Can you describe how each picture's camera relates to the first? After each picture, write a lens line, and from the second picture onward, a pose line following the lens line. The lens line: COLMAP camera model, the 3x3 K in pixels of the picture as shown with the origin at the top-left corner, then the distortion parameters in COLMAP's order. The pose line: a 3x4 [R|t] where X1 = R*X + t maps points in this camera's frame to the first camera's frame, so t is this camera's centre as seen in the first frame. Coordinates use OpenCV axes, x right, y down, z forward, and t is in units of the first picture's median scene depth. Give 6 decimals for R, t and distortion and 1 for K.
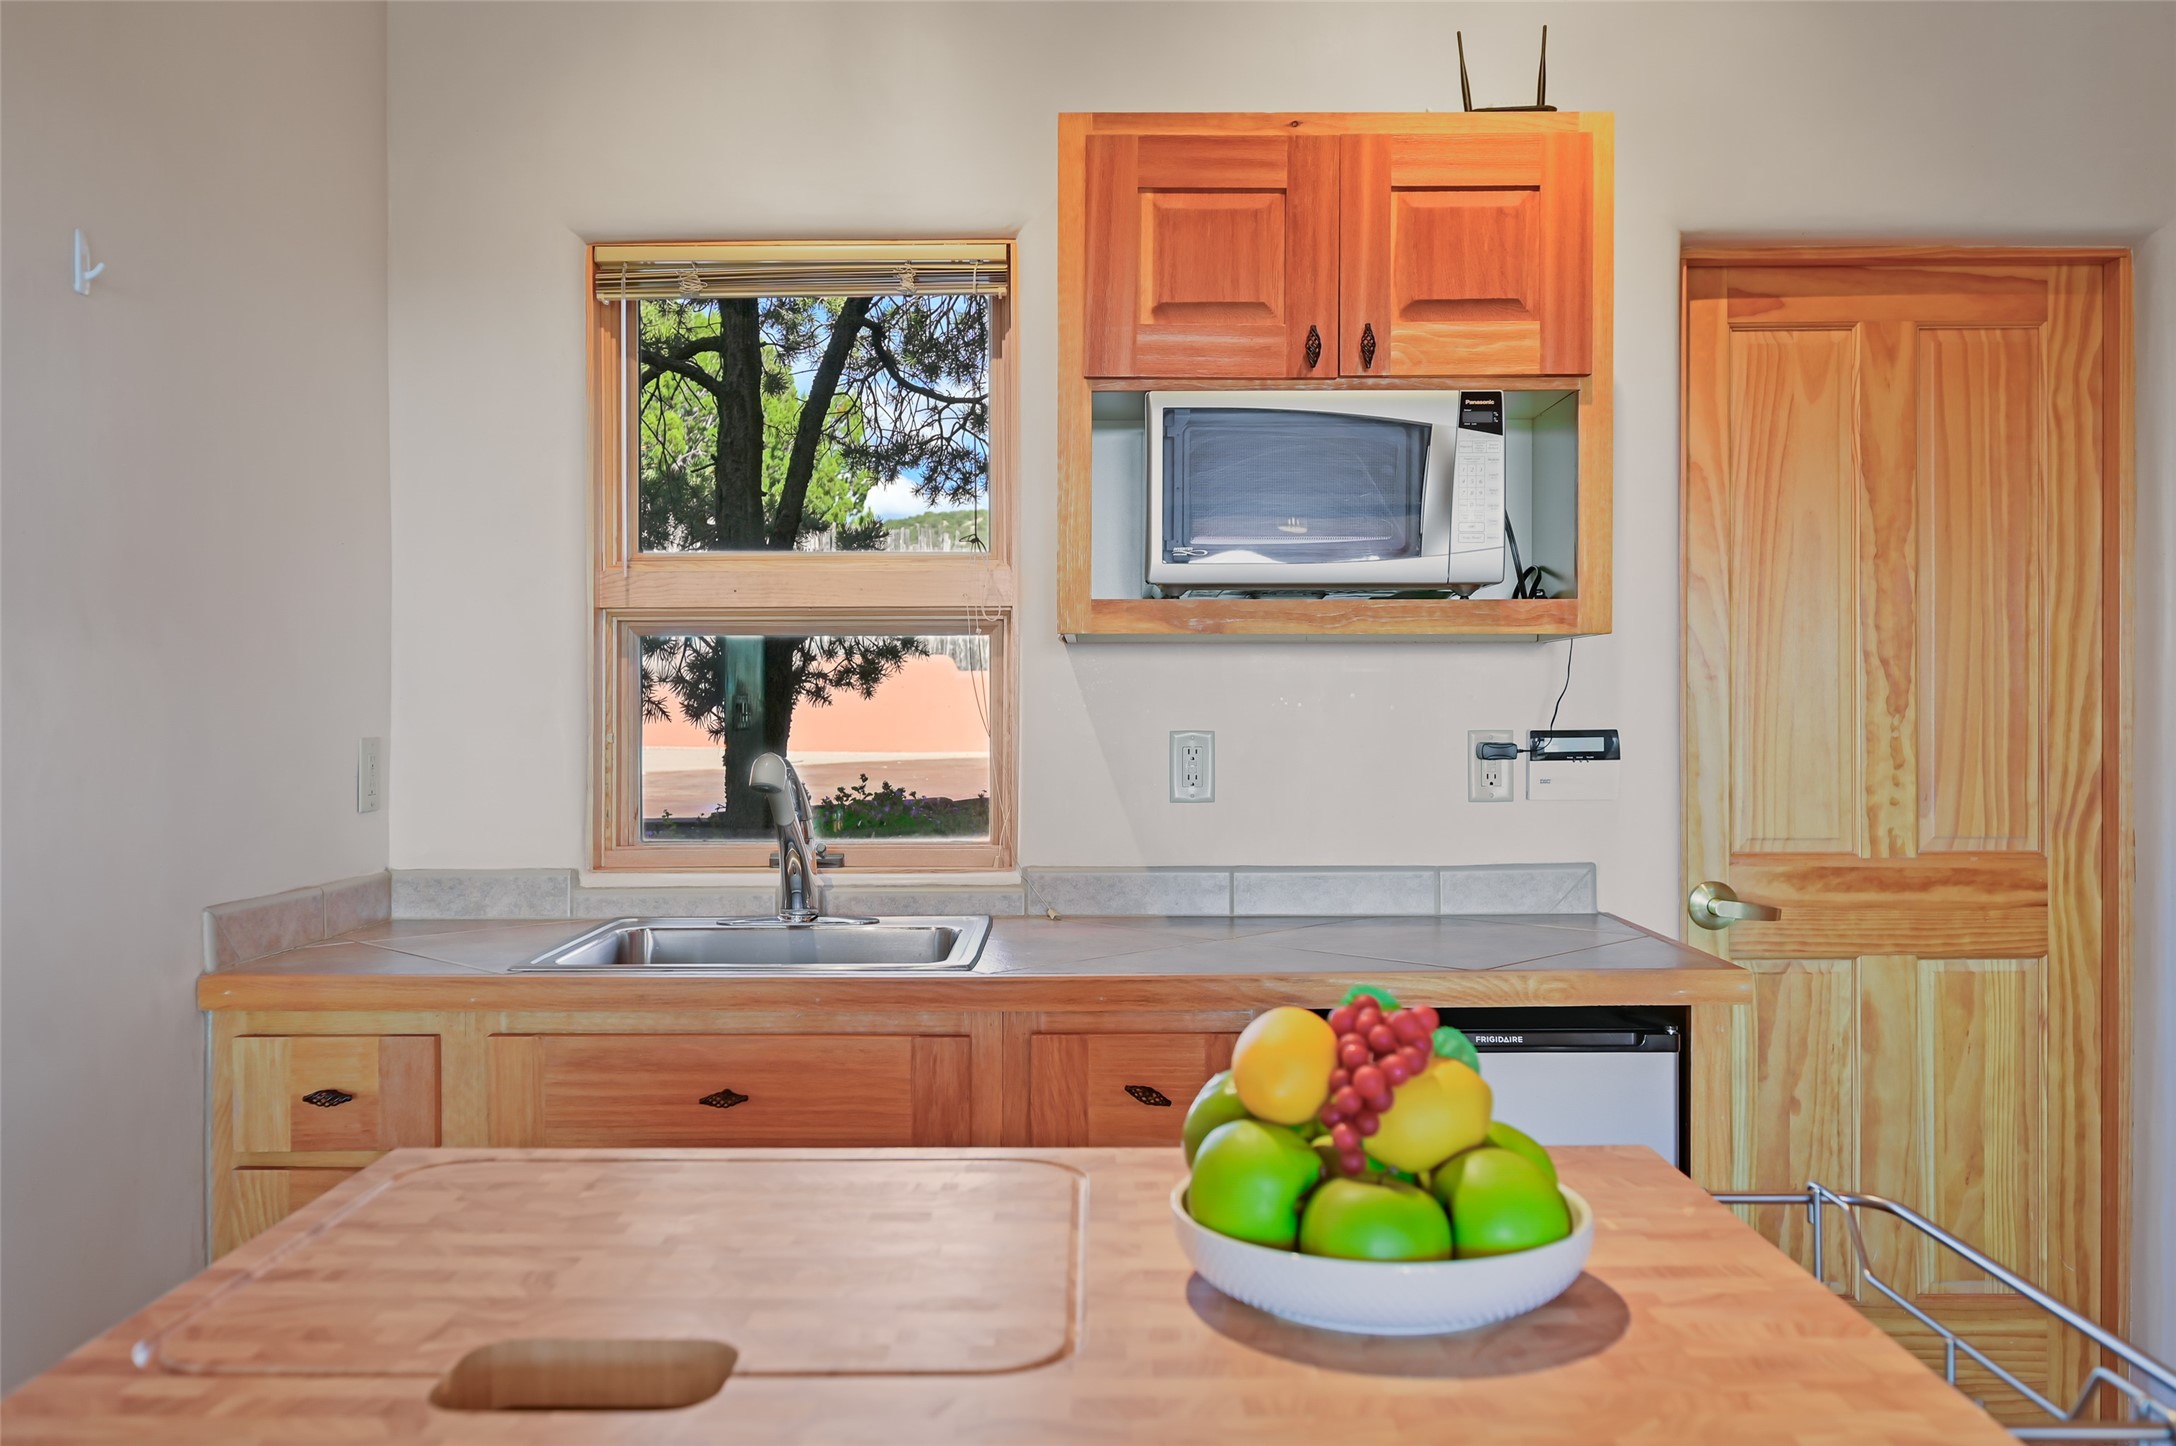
lens RADIAL K [[1751.0, 0, 1087.0], [0, 1751.0, 722.3], [0, 0, 1]] dist [-0.008023, 0.003979]
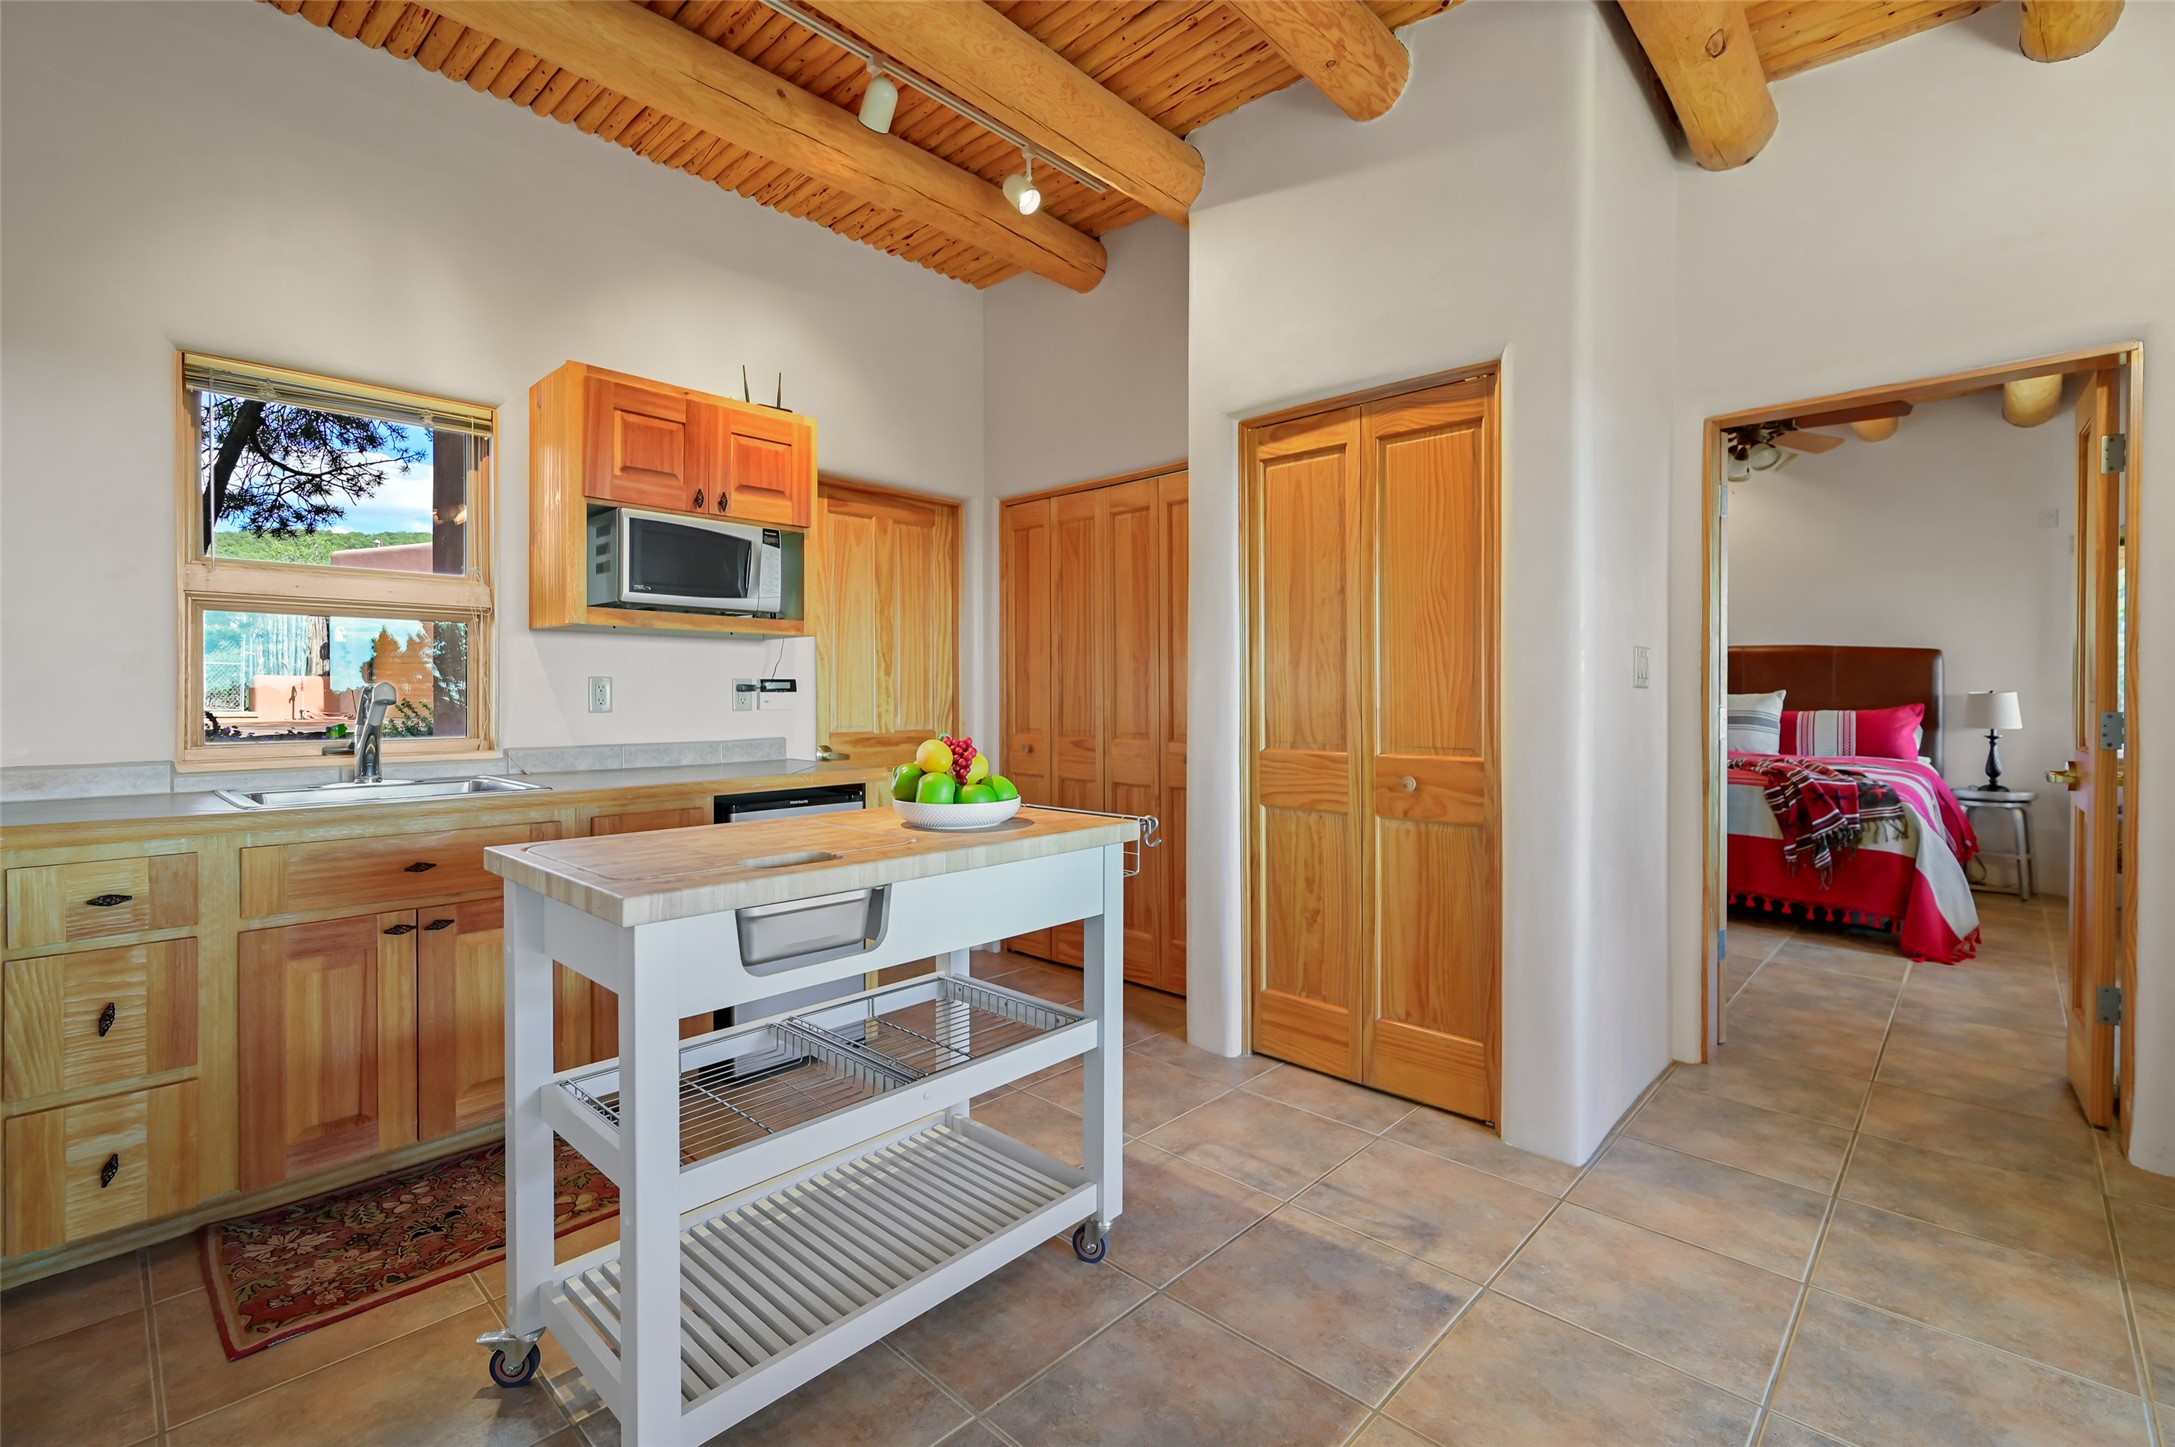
lens RADIAL K [[959.0, 0, 1084.2], [0, 959.0, 702.8], [0, 0, 1]] dist [0.001612, 0.000187]
pose [[0.682578, -0.003266, 0.730805, -0.393471], [0.004164, 0.999991, 0.000580, 0.039325], [-0.730800, 0.002647, 0.682586, -0.158886]]
